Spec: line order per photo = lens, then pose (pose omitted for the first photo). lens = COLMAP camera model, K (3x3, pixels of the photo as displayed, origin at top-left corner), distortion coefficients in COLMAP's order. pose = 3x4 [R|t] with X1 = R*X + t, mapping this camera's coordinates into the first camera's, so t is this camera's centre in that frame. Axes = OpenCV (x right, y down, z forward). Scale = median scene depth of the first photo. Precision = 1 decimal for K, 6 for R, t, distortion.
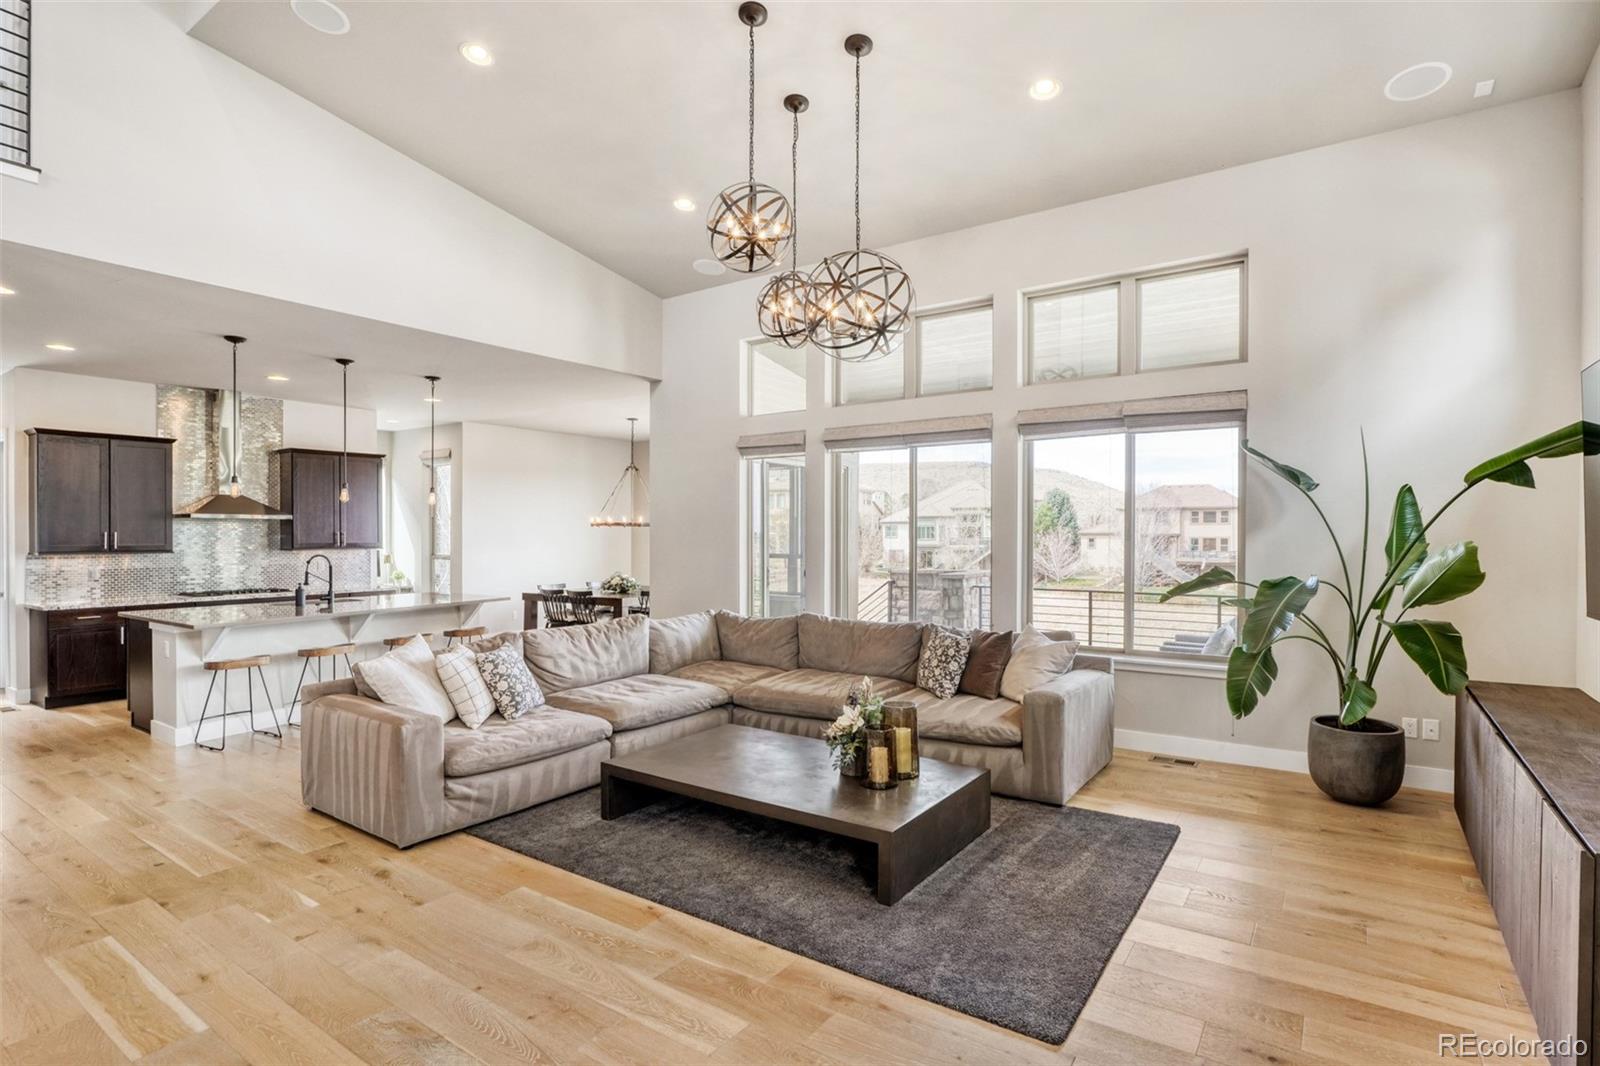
lens RADIAL K [[776.2, 0, 805.4], [0, 776.2, 540.4], [0, 0, 1]] dist [-0.013159, 0.006444]
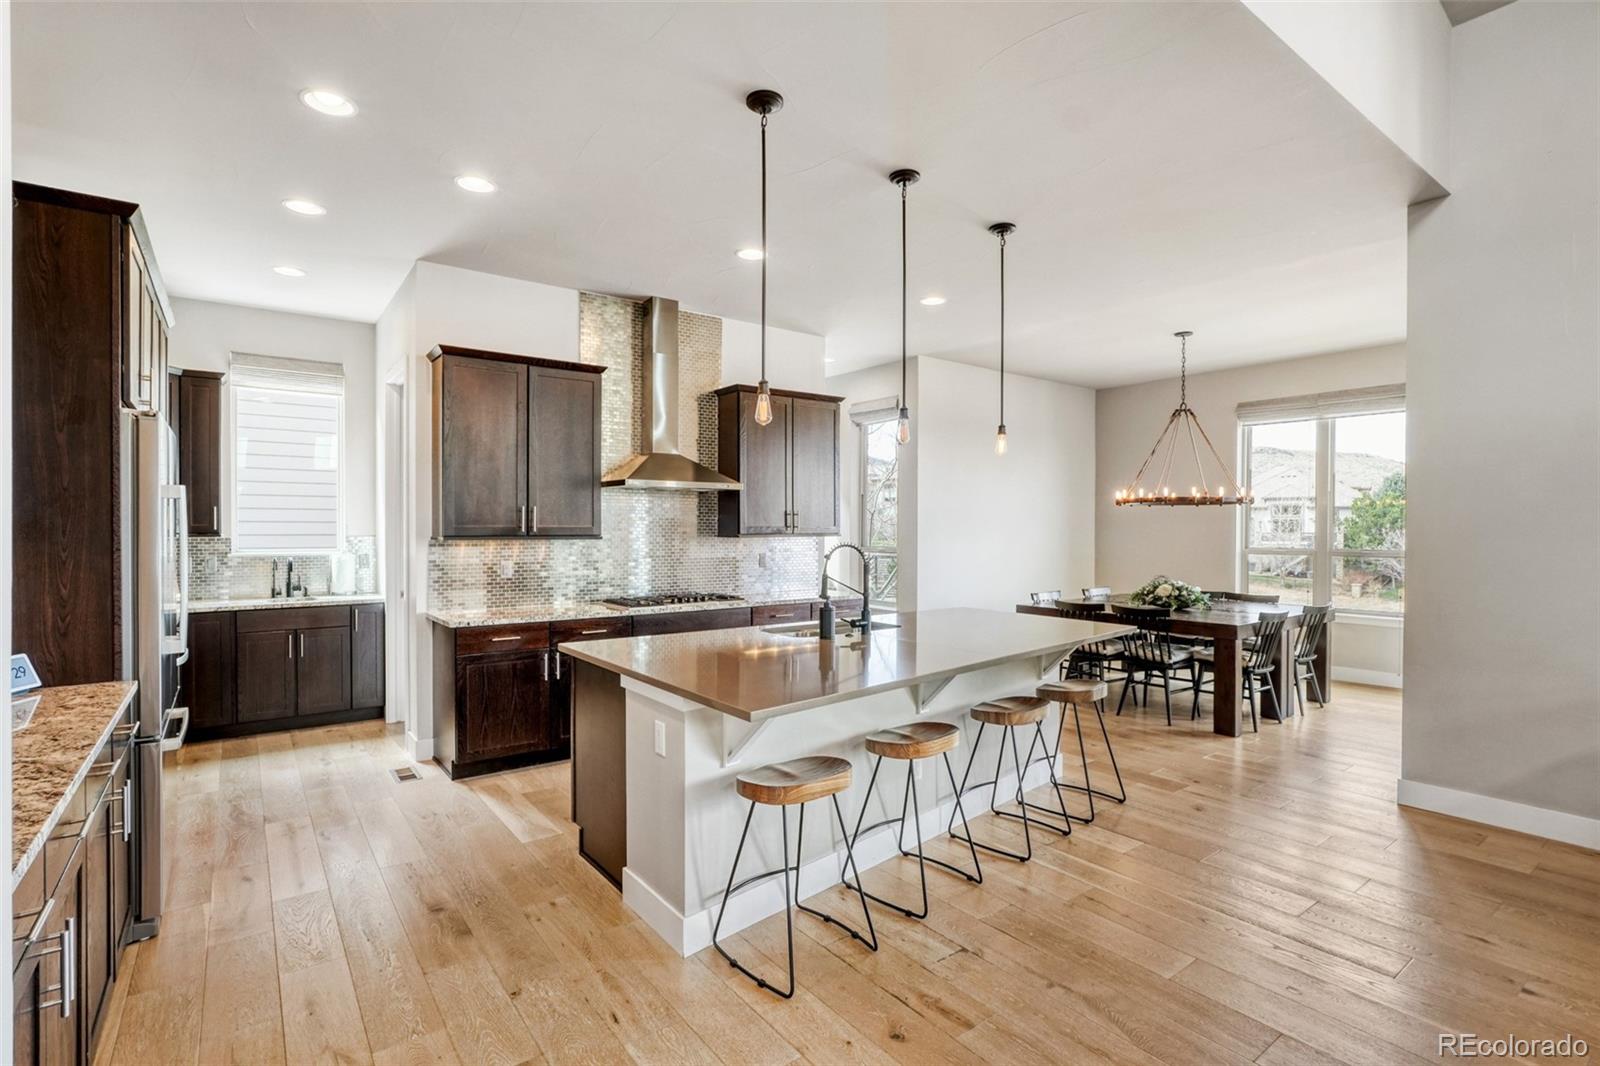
lens RADIAL K [[776.2, 0, 800.7], [0, 776.2, 537.6], [0, 0, 1]] dist [-0.013159, 0.006444]
pose [[0.943396, 0.006956, -0.331597, -0.422989], [-0.005414, 0.999970, 0.005572, 0.009918], [0.331625, -0.003462, 0.943405, 0.413995]]
